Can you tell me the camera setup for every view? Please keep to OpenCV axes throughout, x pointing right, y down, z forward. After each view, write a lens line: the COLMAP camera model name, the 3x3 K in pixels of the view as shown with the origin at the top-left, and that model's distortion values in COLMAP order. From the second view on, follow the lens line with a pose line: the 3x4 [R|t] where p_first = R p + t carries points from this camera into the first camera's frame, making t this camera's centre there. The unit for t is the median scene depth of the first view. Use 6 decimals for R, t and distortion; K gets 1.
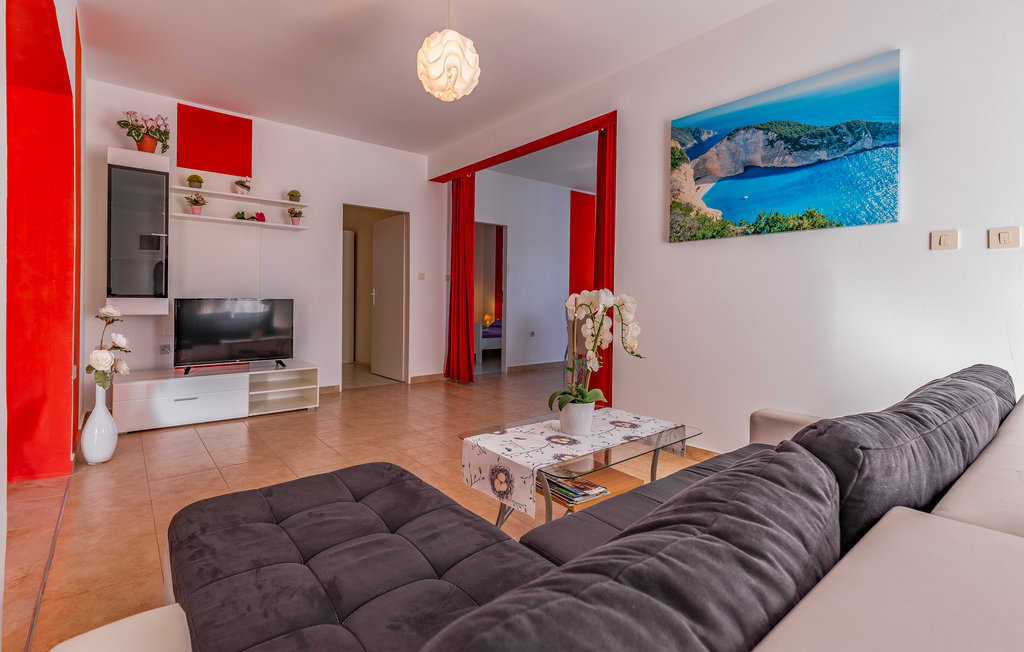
lens RADIAL K [[465.9, 0, 465.8], [0, 465.9, 297.9], [0, 0, 1]] dist [0.010313, -0.000230]
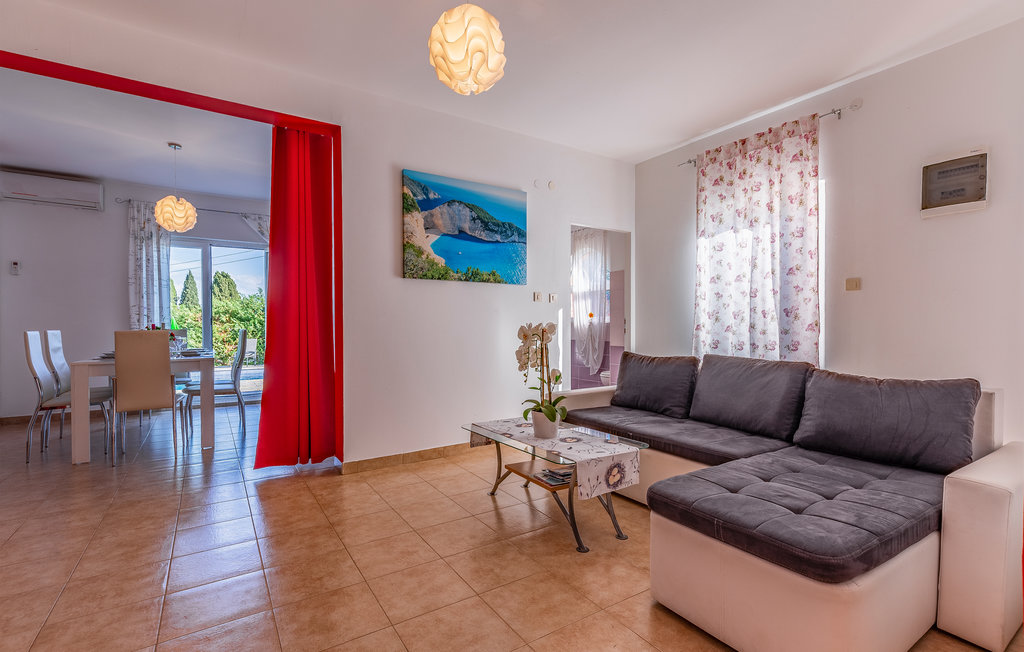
lens RADIAL K [[465.9, 0, 518.0], [0, 465.9, 329.2], [0, 0, 1]] dist [0.010313, -0.000230]
pose [[0.057833, -0.016544, 0.998189, -0.743360], [0.004004, 0.999858, 0.016339, -0.013741], [-0.998318, 0.003052, 0.057891, 0.740440]]
